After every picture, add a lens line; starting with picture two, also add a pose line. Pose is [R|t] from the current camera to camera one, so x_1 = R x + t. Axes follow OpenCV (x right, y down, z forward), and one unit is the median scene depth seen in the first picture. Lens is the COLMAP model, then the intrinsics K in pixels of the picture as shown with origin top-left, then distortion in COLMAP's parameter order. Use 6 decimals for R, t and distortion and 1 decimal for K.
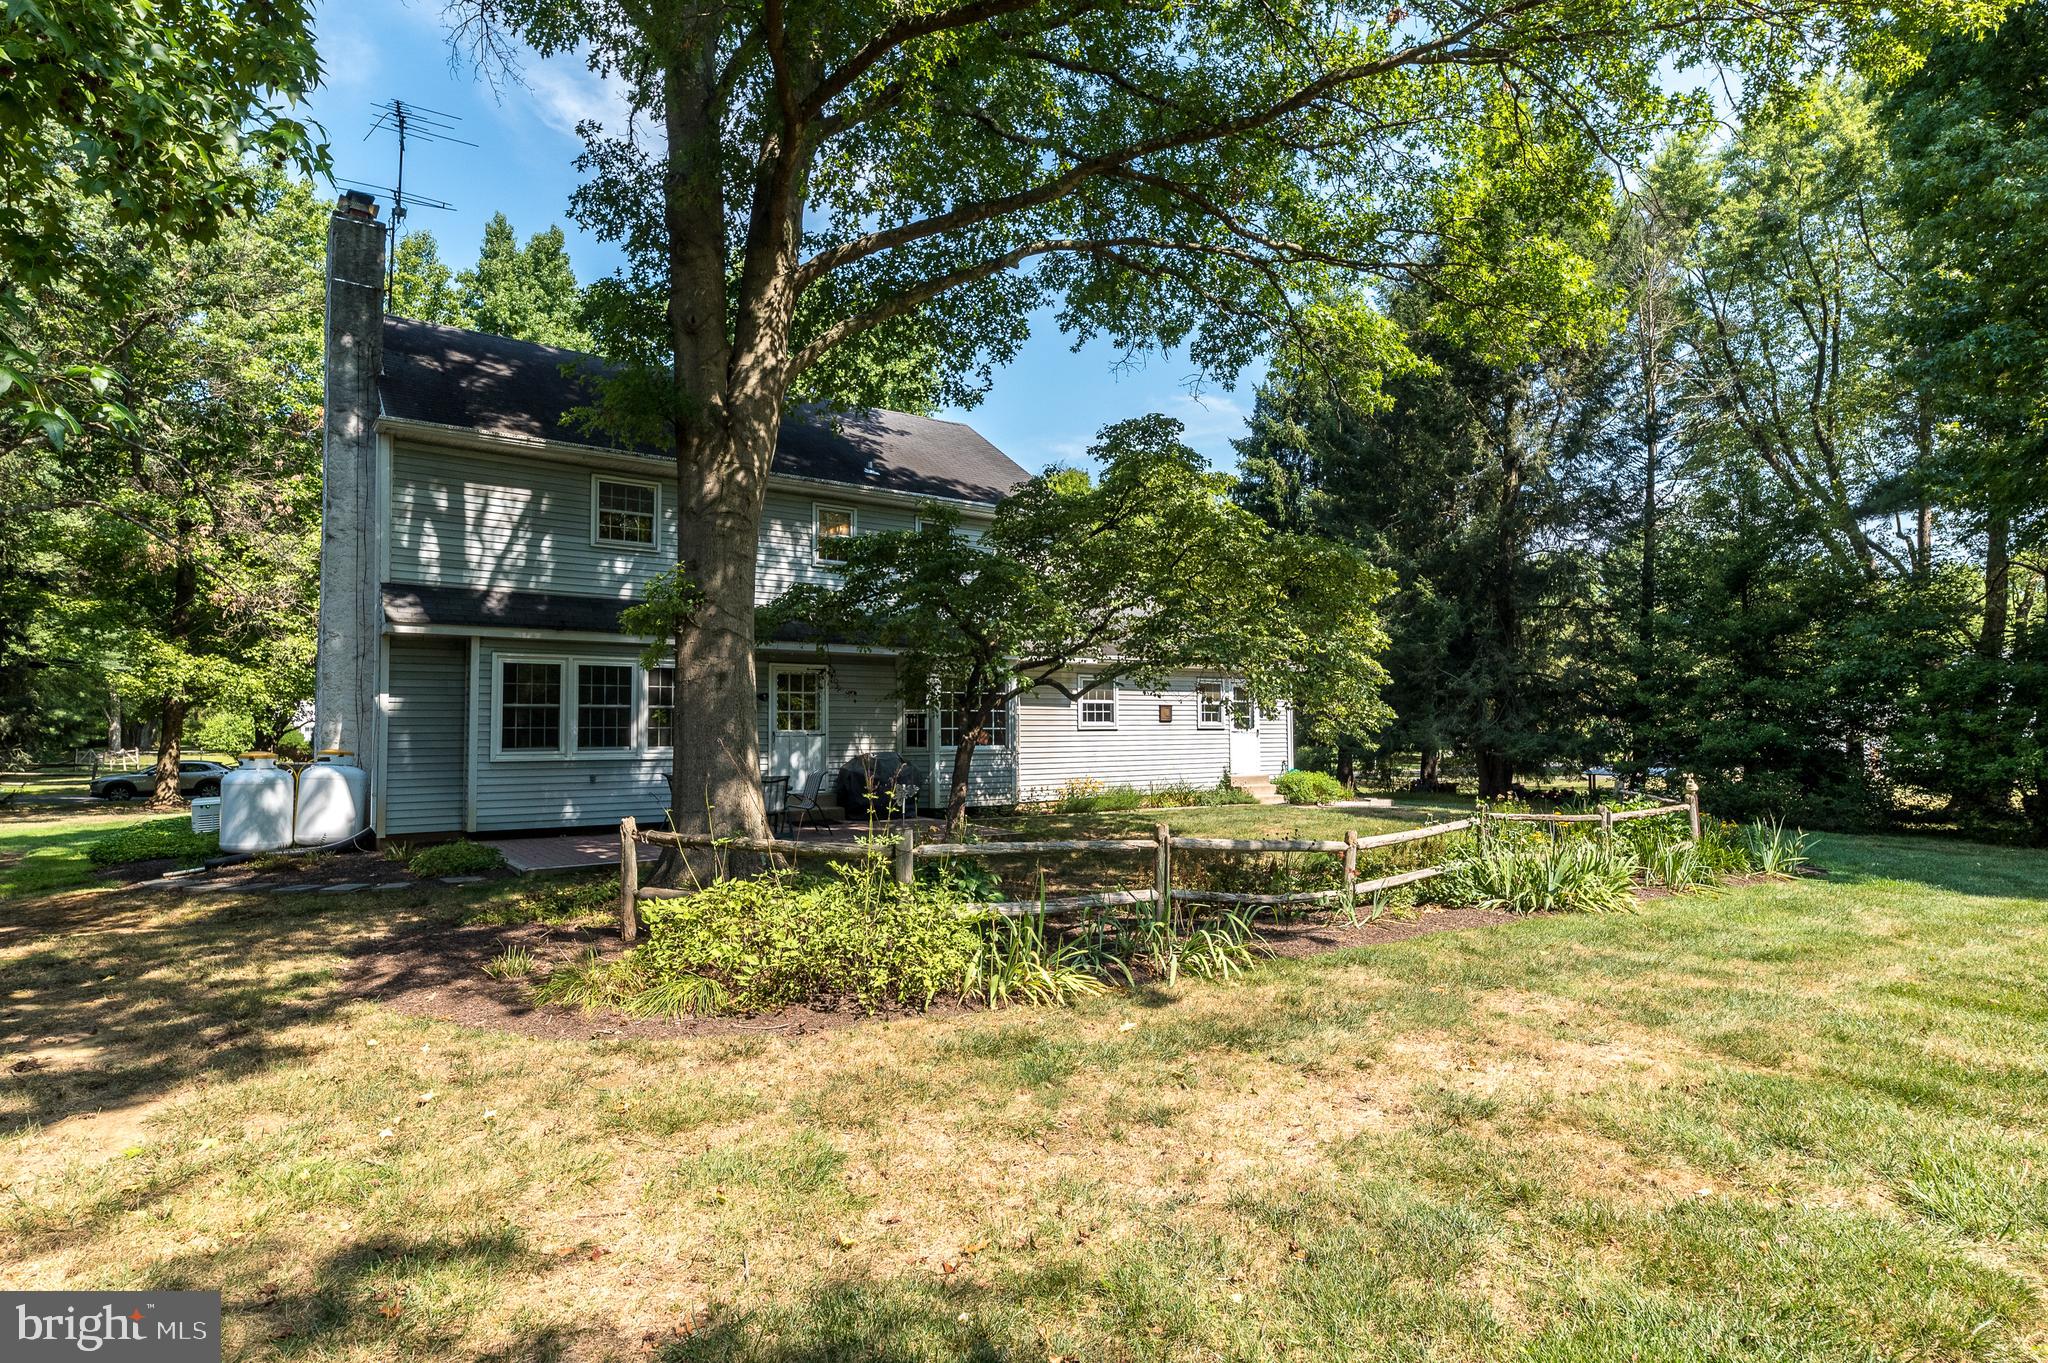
lens RADIAL K [[1073.2, 0, 1023.0], [0, 1073.2, 687.5], [0, 0, 1]] dist [0.003742, 0.000129]
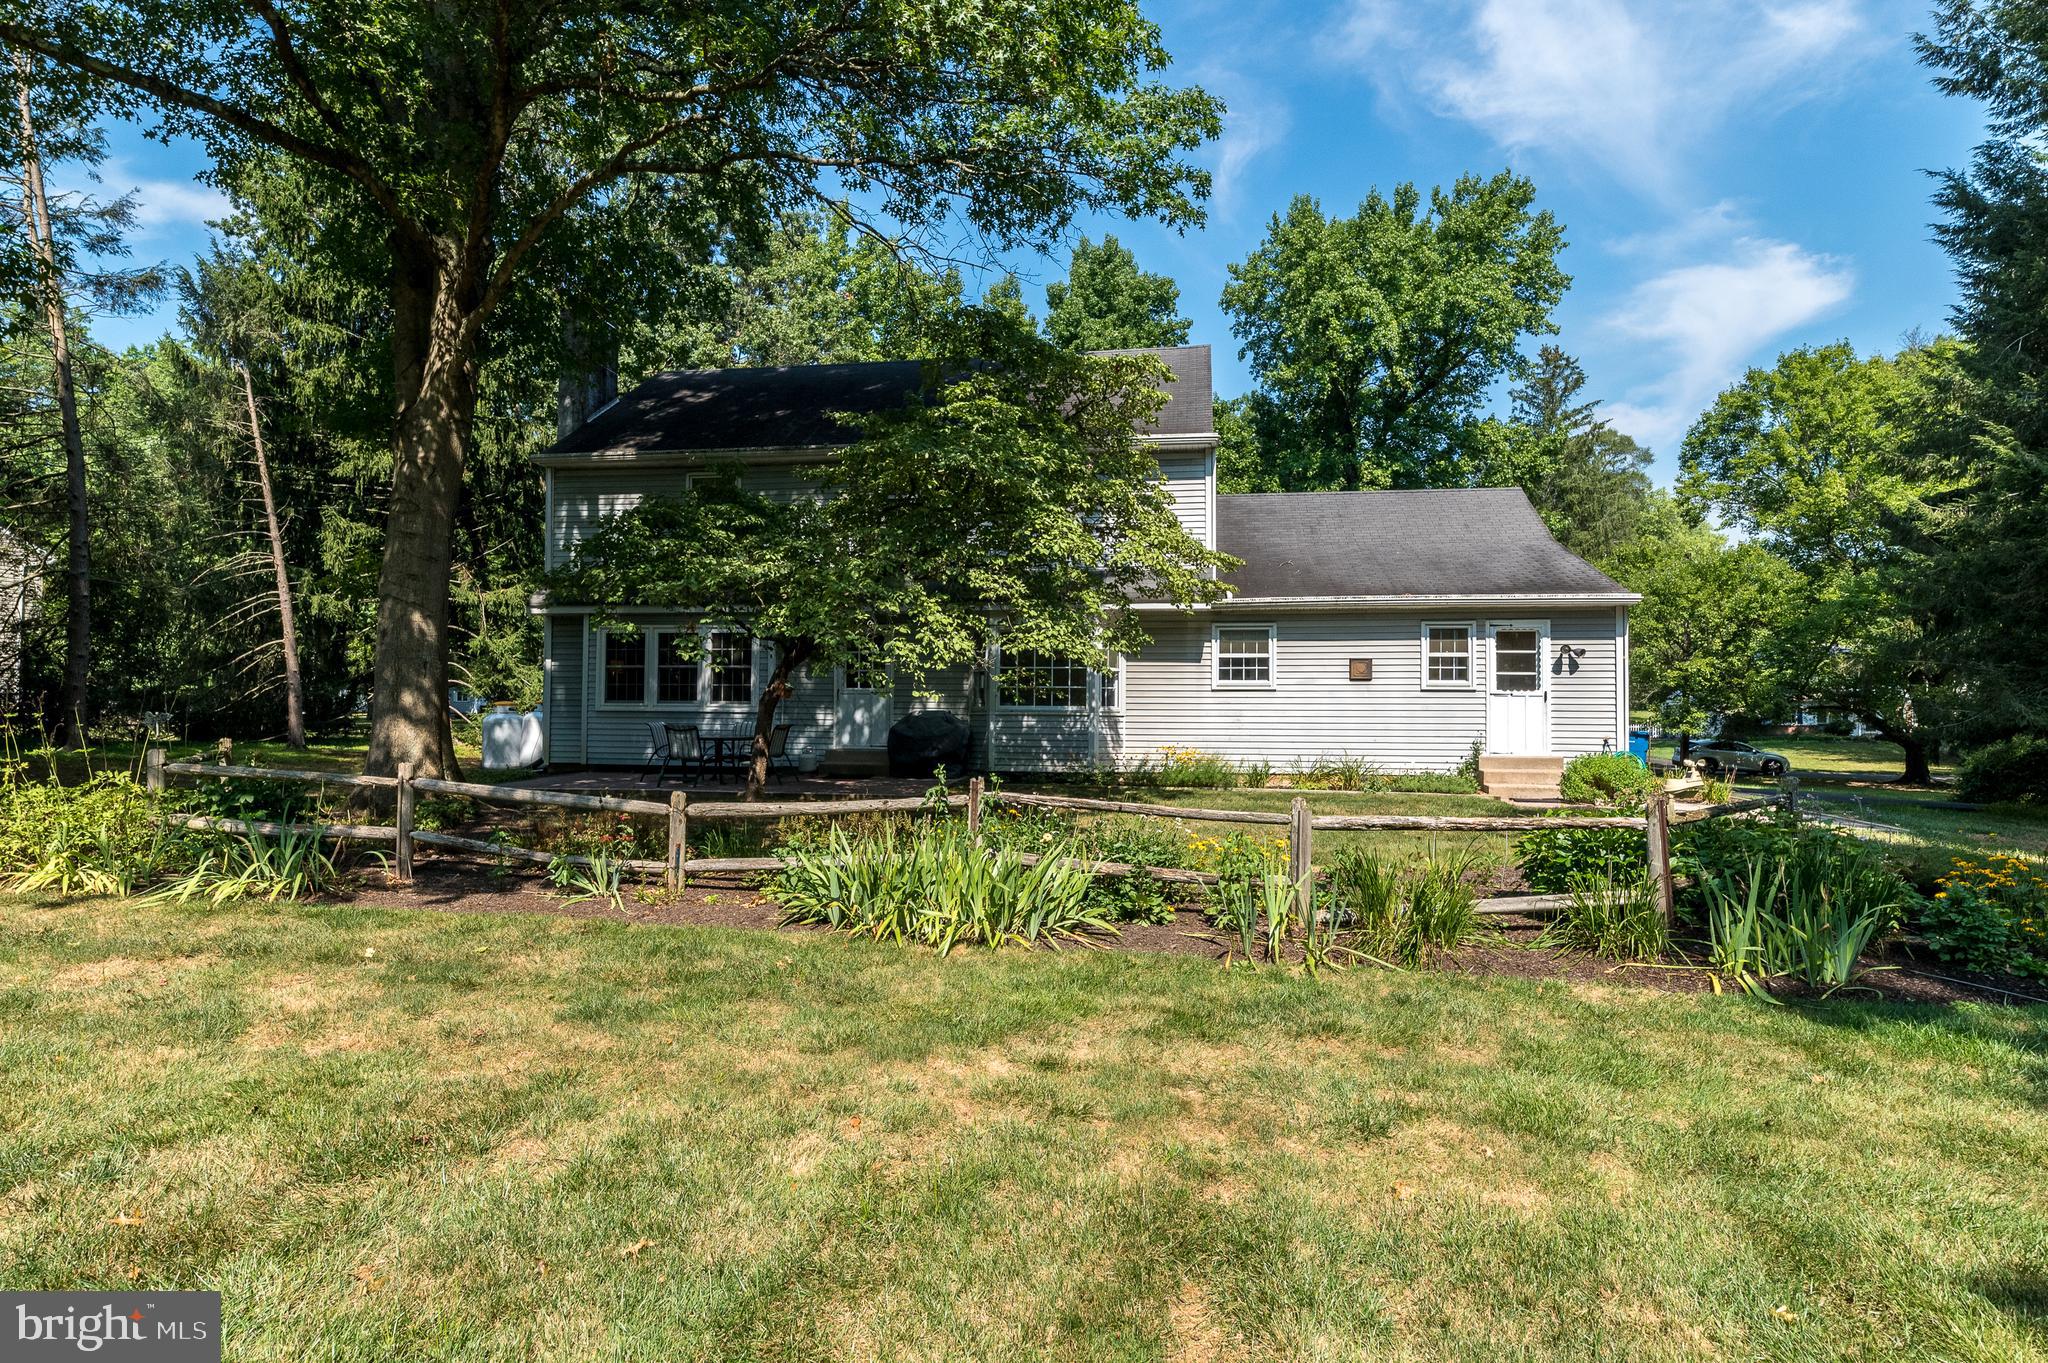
lens RADIAL K [[1073.2, 0, 1024.8], [0, 1073.2, 687.9], [0, 0, 1]] dist [0.003742, 0.000129]
pose [[0.710826, -0.003288, -0.703361, 0.710369], [0.019375, 0.999701, 0.014907, 0.030203], [0.703101, -0.024224, 0.710677, 0.410279]]
